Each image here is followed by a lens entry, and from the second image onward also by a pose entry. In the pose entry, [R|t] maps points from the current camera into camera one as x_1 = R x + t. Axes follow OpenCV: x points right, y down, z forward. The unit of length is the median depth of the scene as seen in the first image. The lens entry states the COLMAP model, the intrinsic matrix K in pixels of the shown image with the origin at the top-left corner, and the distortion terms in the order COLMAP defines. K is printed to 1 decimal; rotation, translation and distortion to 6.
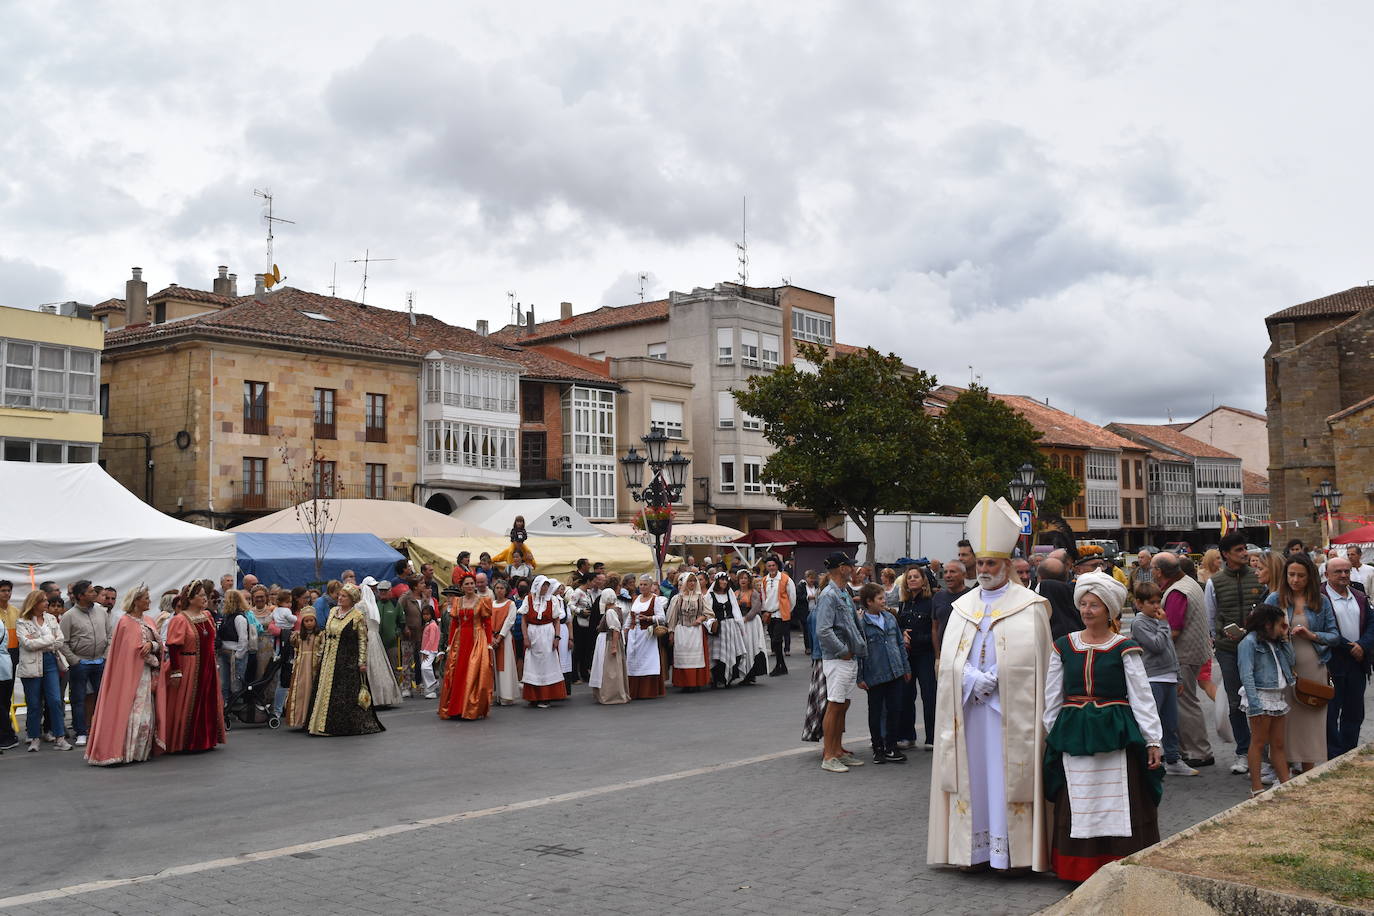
lens RADIAL K [[1332.2, 0, 689.6], [0, 1332.2, 453.0], [0, 0, 1]] dist [-0.077581, 0.015324]
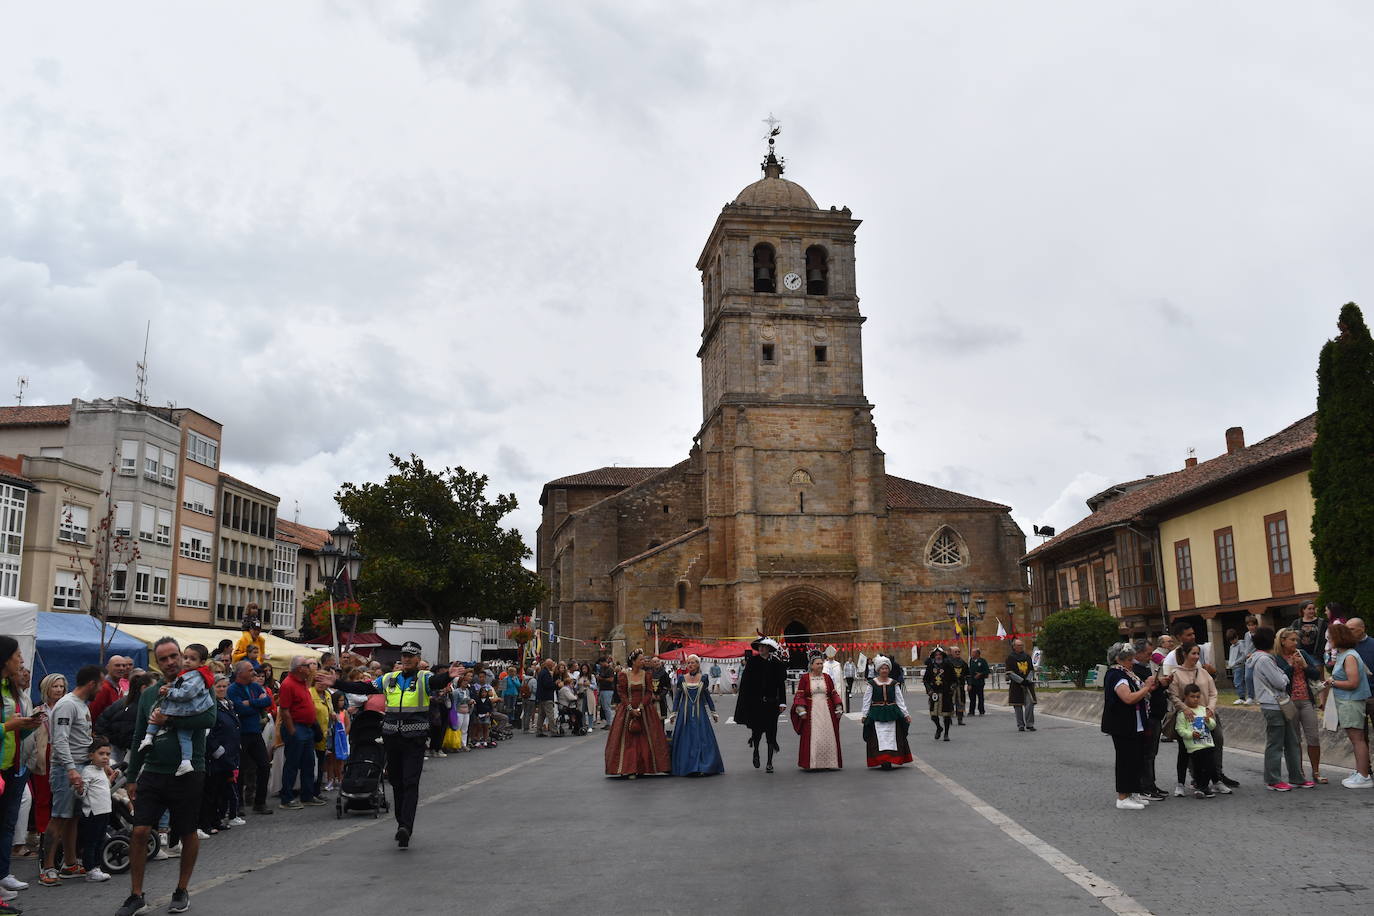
lens RADIAL K [[1105.8, 0, 683.8], [0, 1105.8, 449.4], [0, 0, 1]] dist [-0.090482, 0.014916]
pose [[0.803672, 0.117561, 0.583344, -0.133041], [-0.043492, 0.989274, -0.139449, 0.013344], [-0.593481, 0.086700, 0.800165, 0.080811]]
